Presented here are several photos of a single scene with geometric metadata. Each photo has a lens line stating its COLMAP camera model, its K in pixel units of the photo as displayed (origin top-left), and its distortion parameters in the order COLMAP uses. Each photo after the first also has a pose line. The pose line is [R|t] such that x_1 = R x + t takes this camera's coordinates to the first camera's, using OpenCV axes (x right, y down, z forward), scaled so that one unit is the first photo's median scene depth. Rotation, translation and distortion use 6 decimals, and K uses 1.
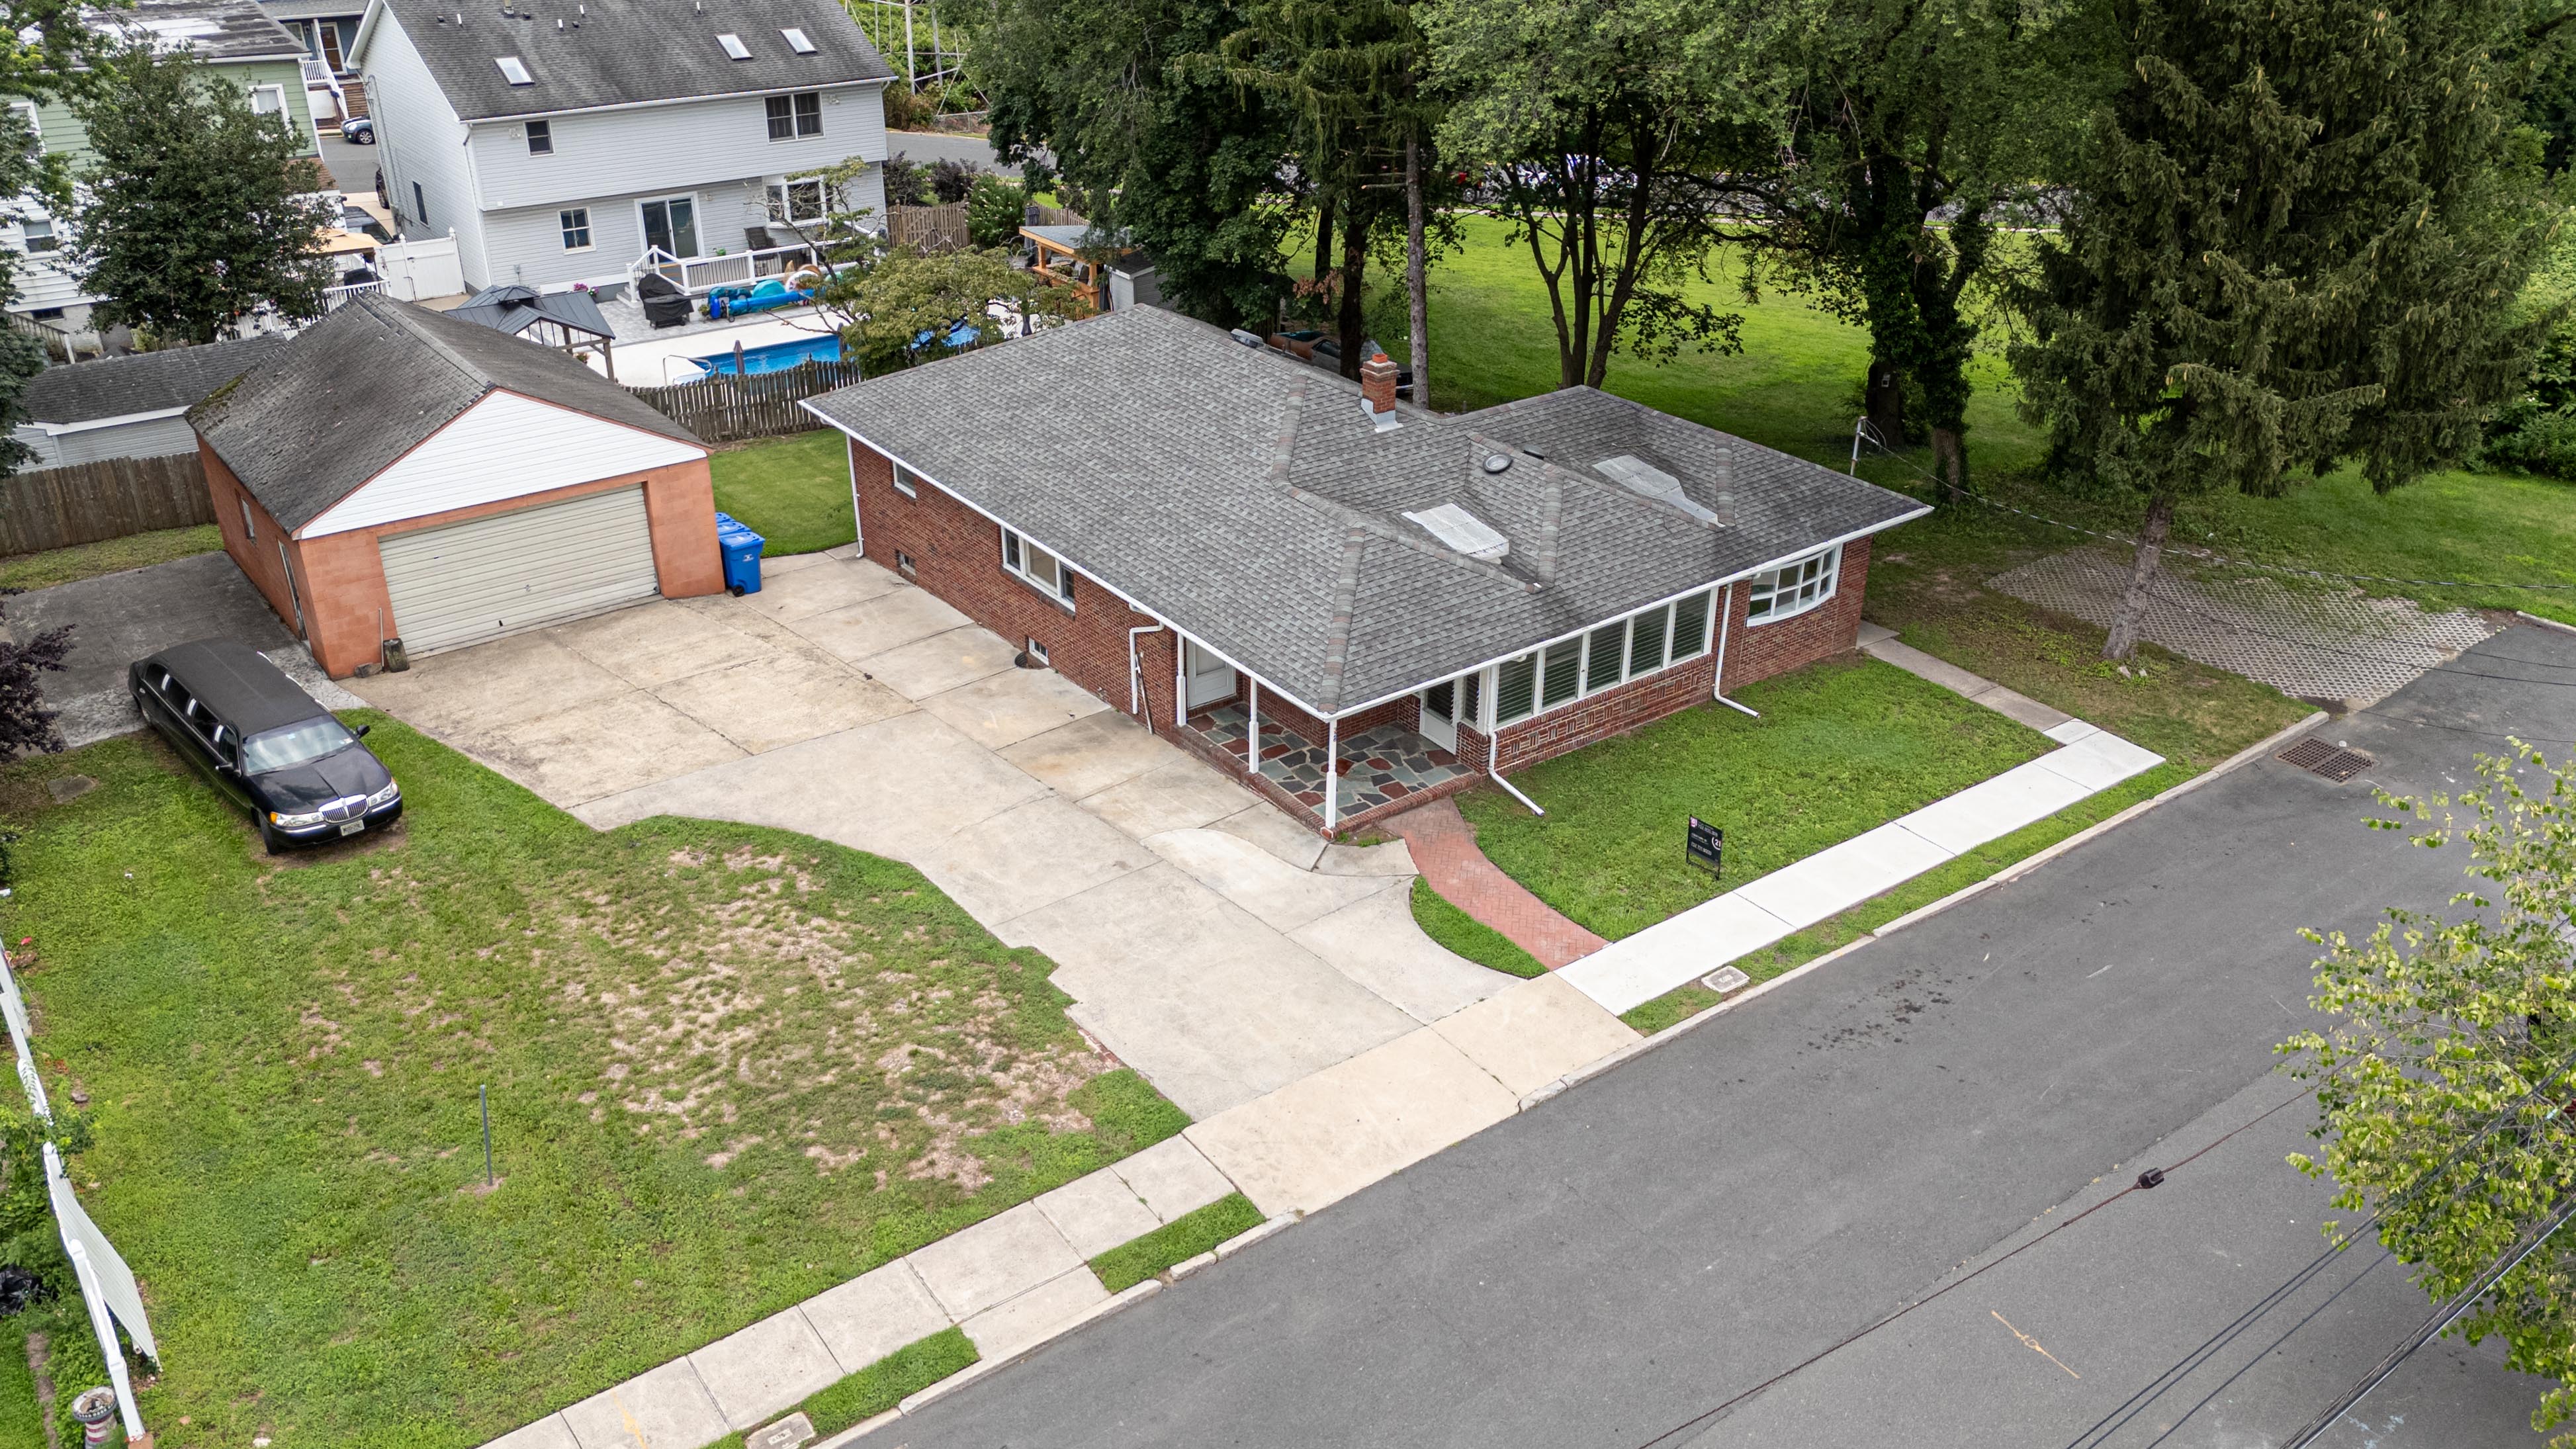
lens RADIAL K [[1869.4, 0, 1152.3], [0, 1869.4, 716.5], [0, 0, 1]] dist [0.055631, 0.001094]
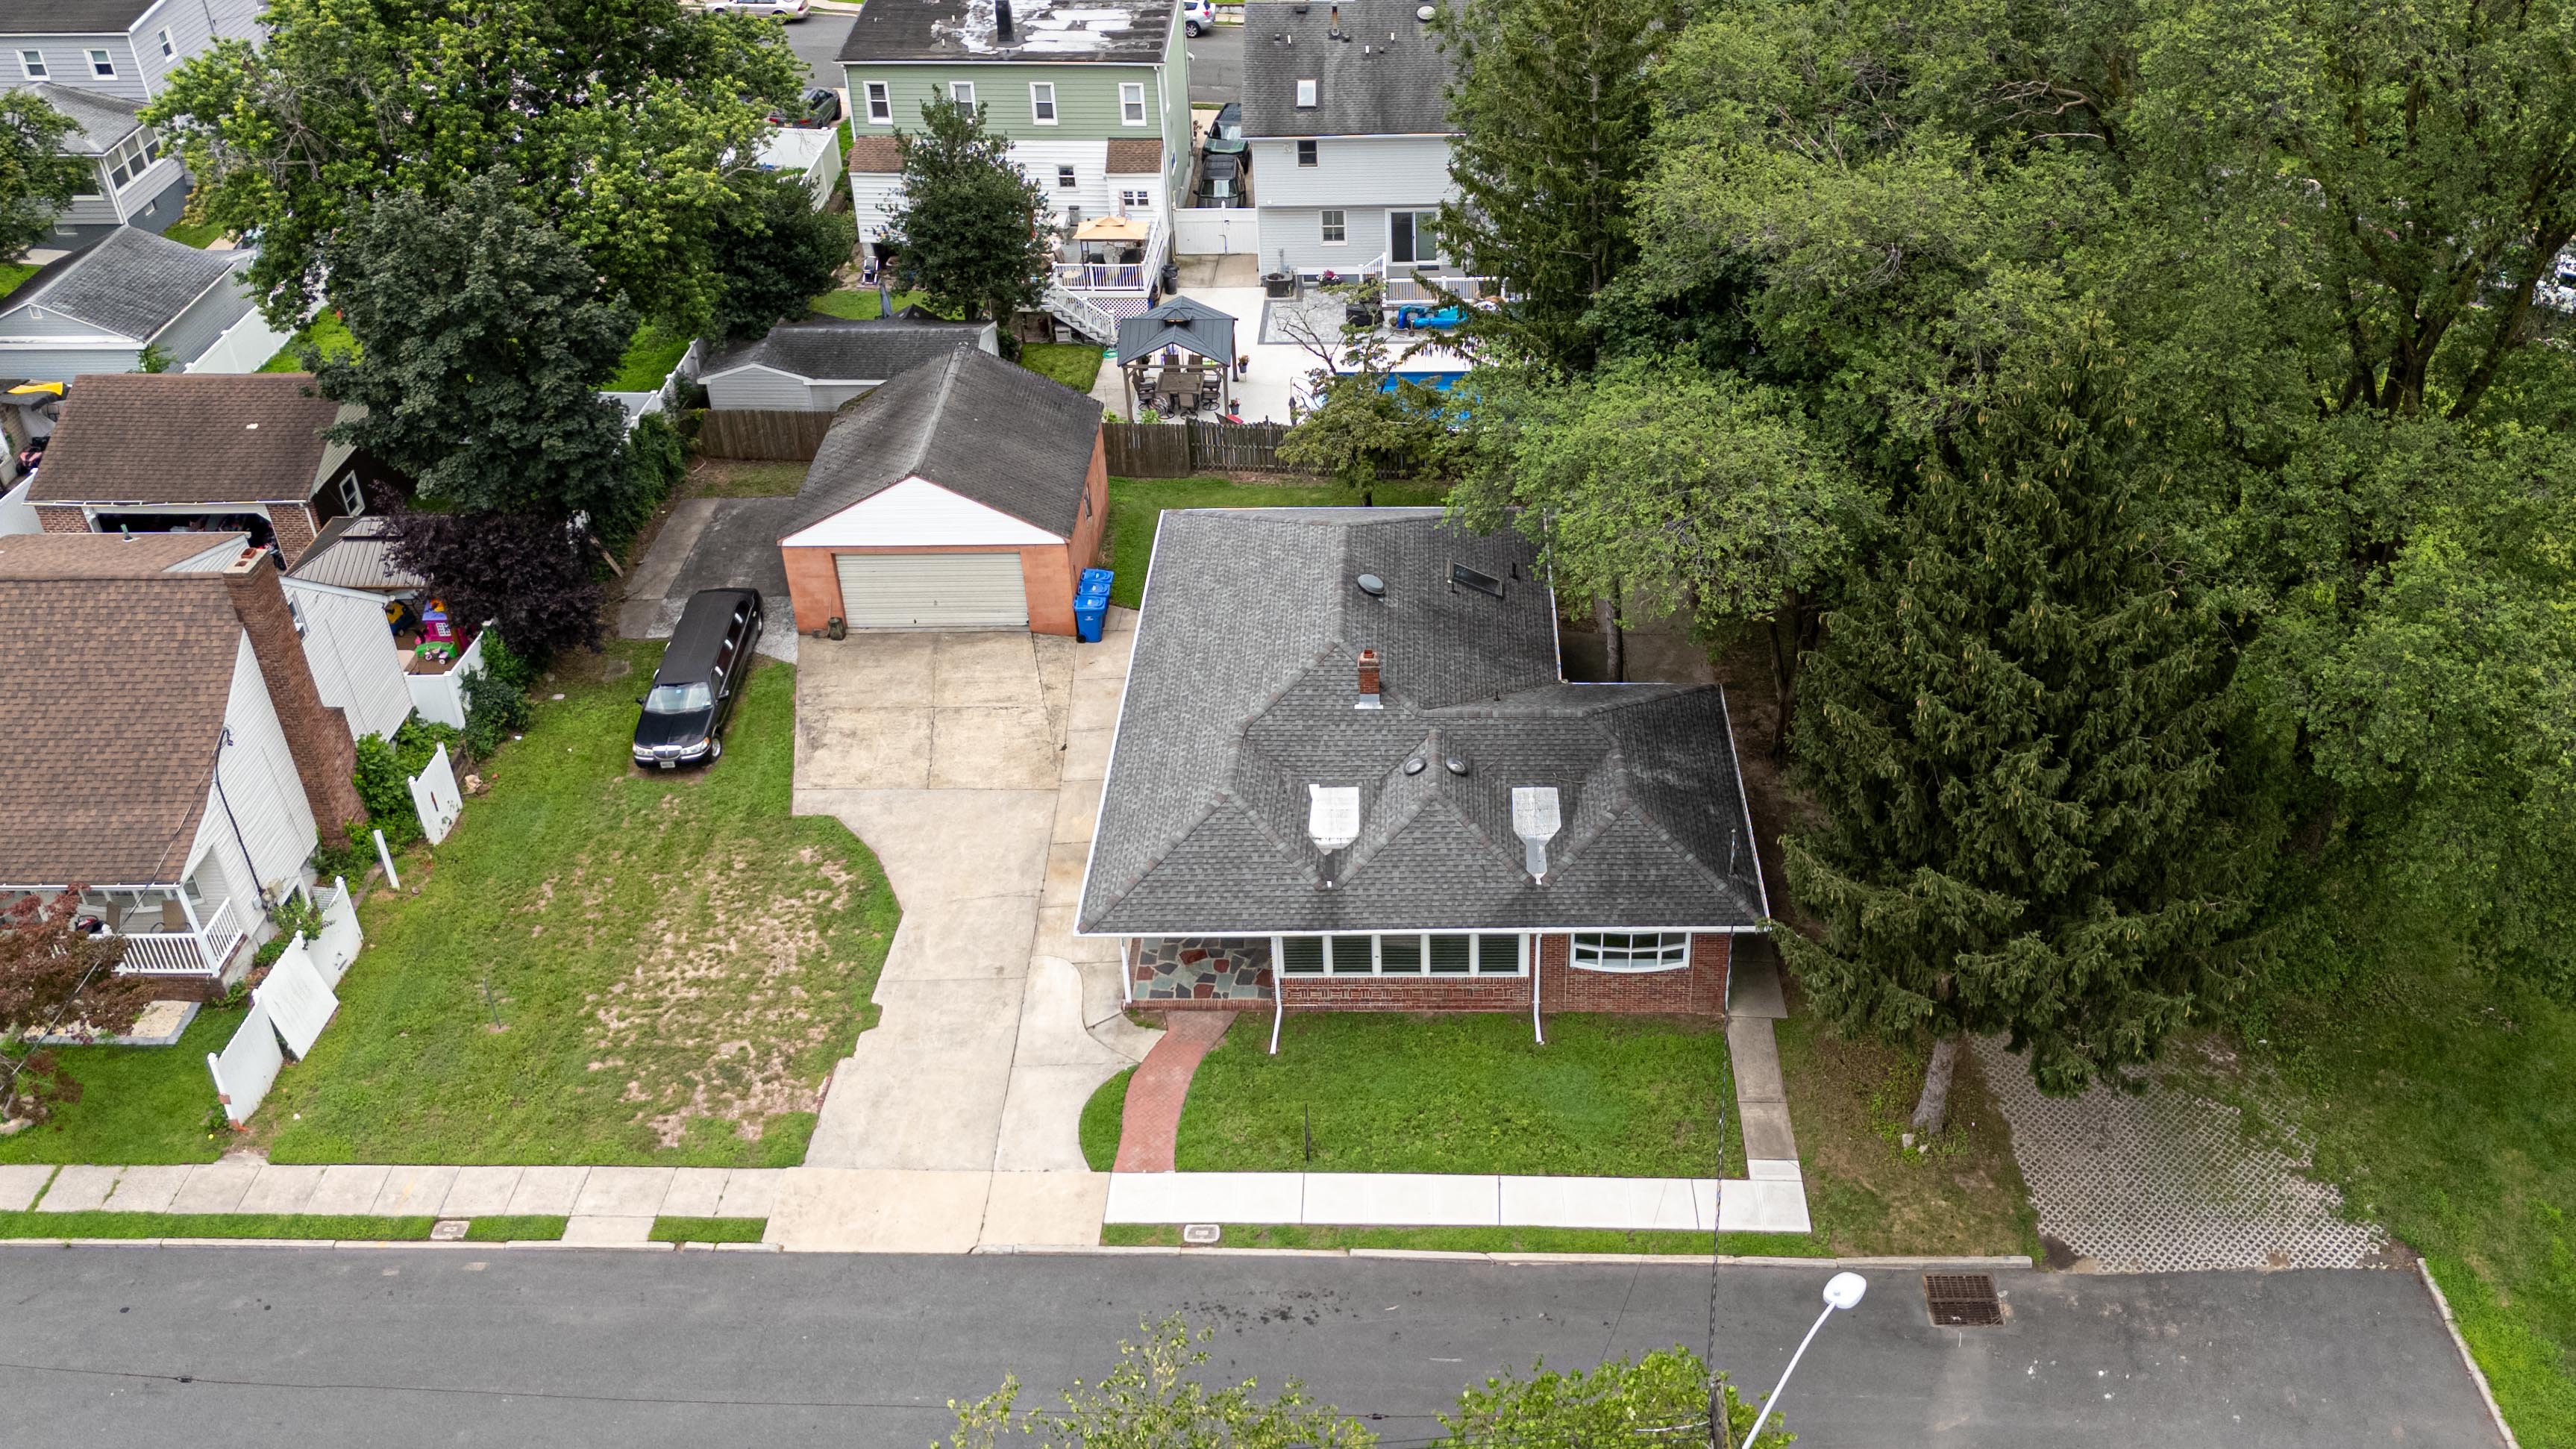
lens RADIAL K [[1979.0, 0, 1293.5], [0, 1979.0, 665.6], [0, 0, 1]] dist [0.096369, -0.085028]
pose [[0.805954, 0.301240, -0.509600, 0.759843], [-0.245927, 0.953423, 0.174654, -0.404419], [0.538478, -0.015438, 0.842498, -0.126164]]
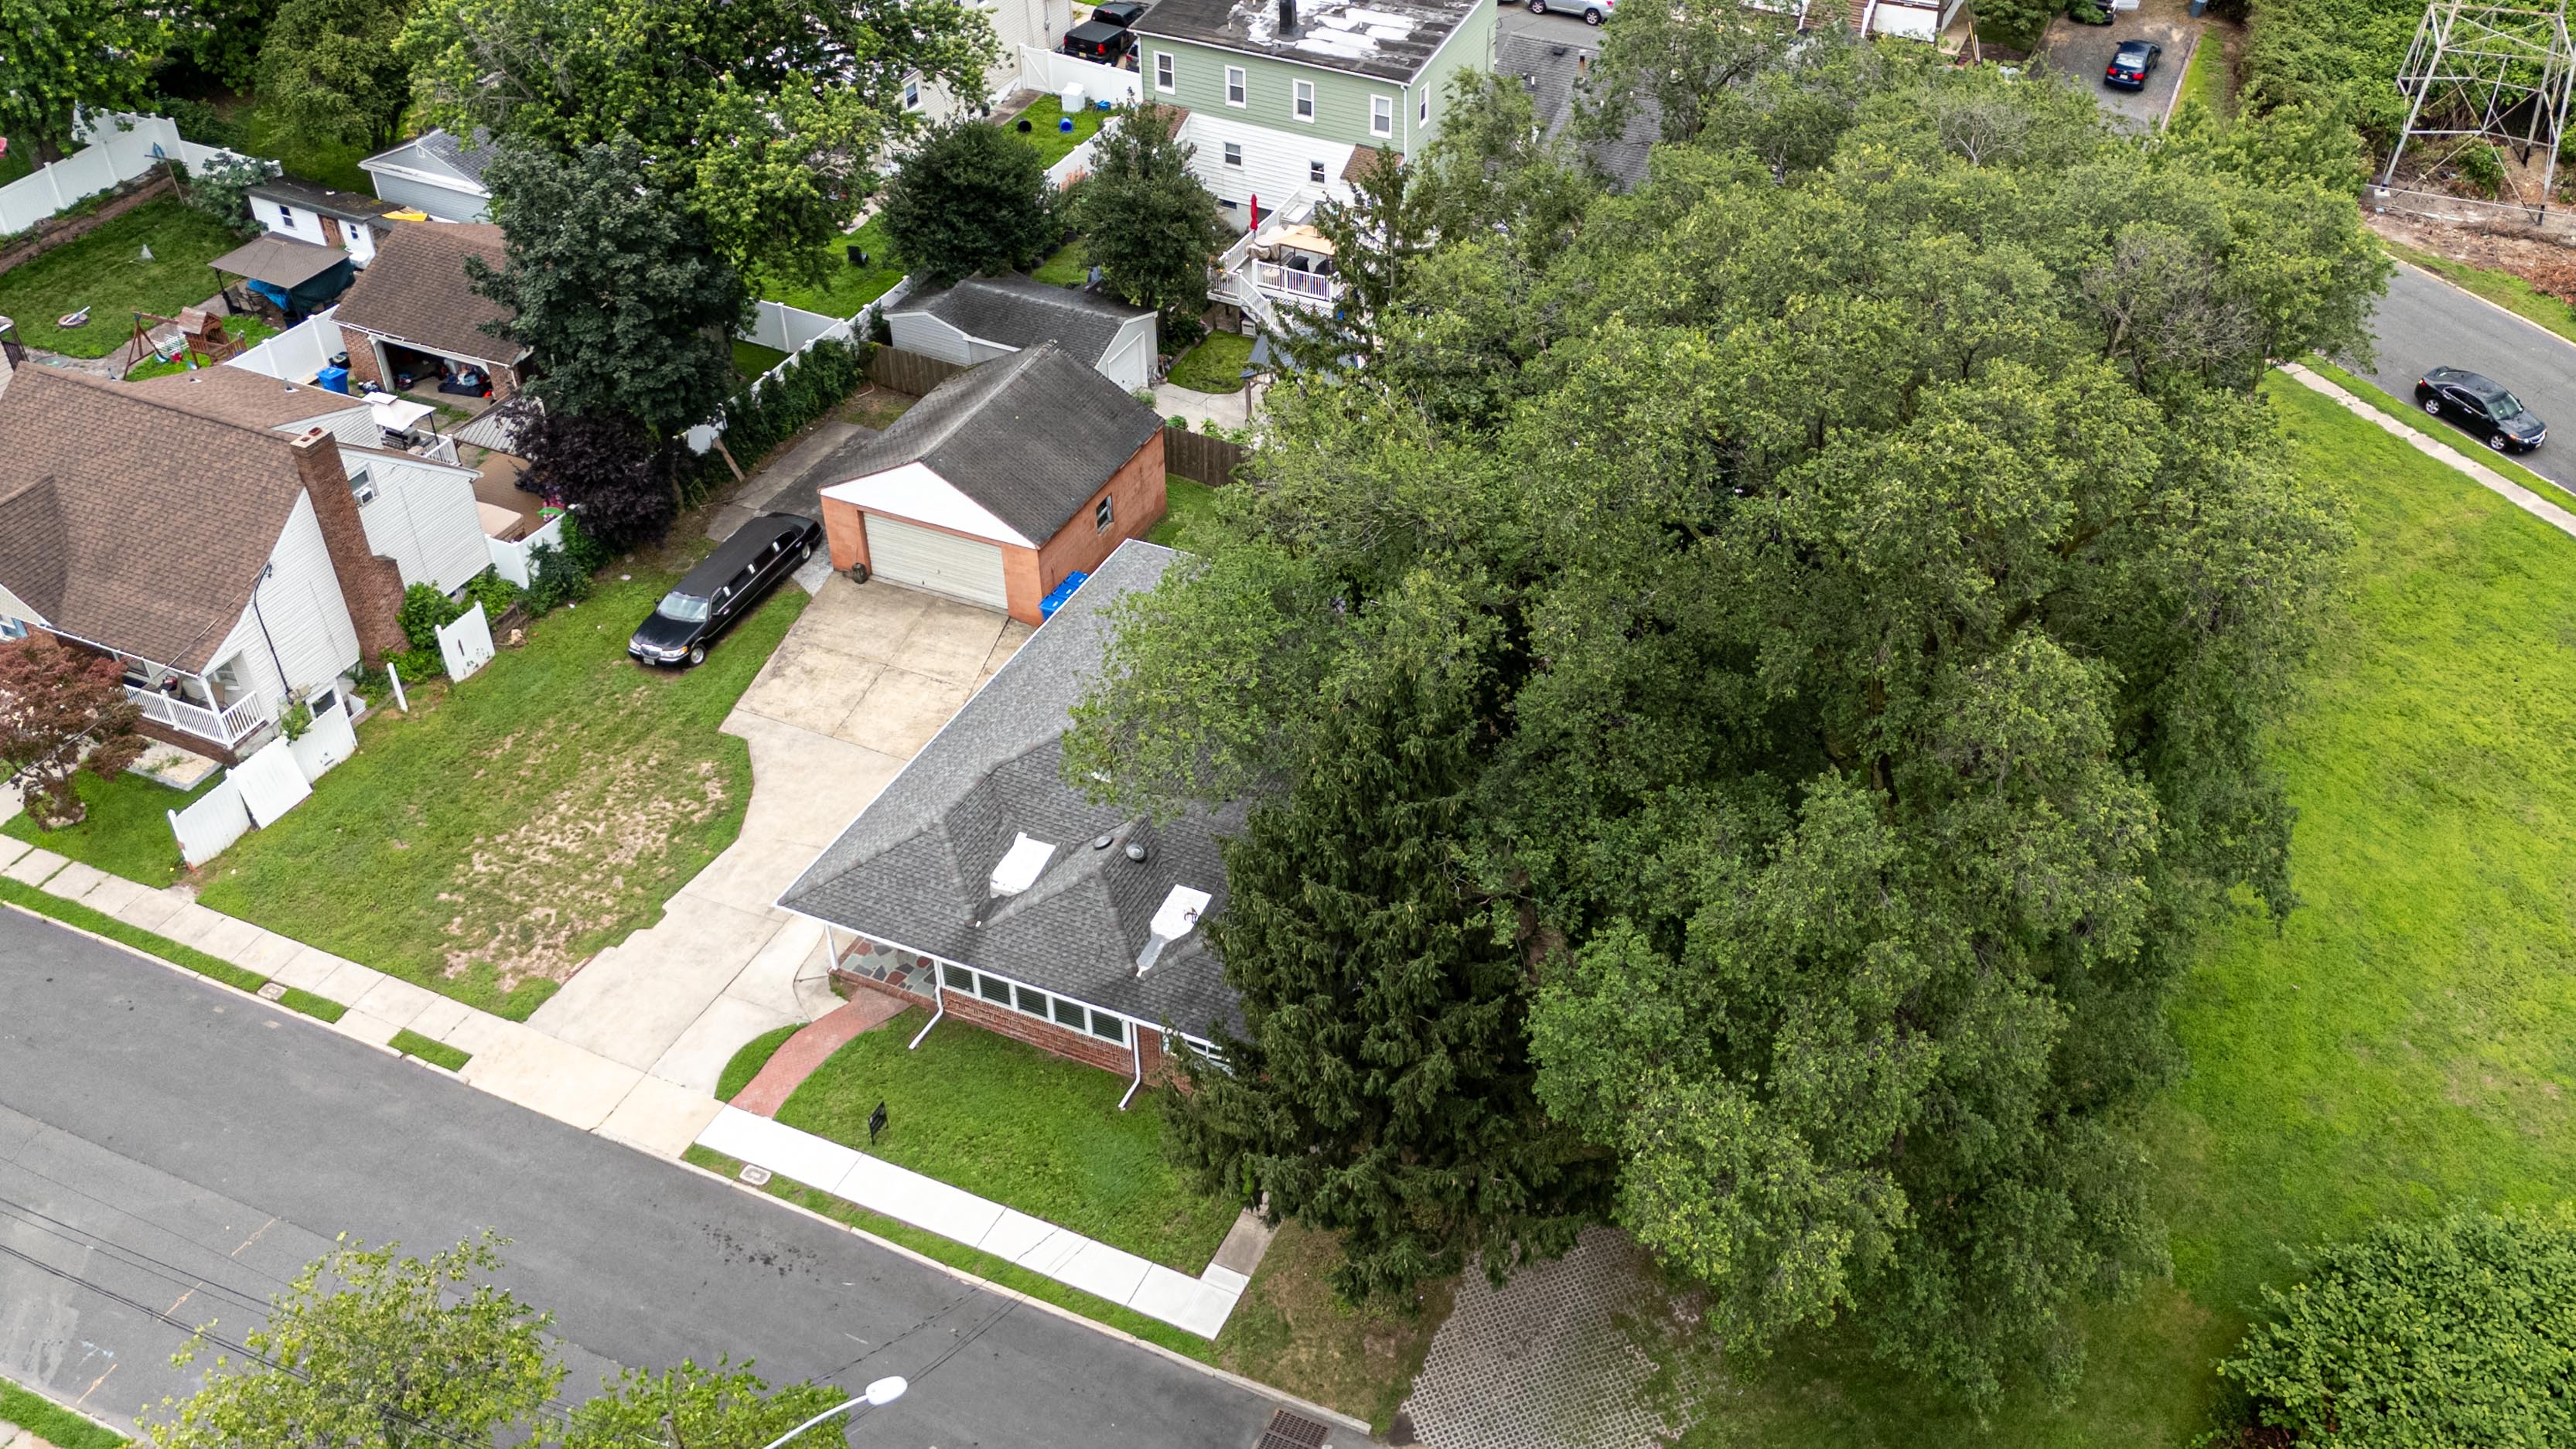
lens RADIAL K [[2010.8, 0, 1288.0], [0, 2010.8, 724.5], [0, 0, 1]] dist [0.080543, -0.002530]
pose [[0.527625, 0.520778, -0.671120, 1.201182], [-0.394200, 0.849927, 0.349614, -0.777471], [0.752475, 0.080090, 0.653734, 0.134217]]
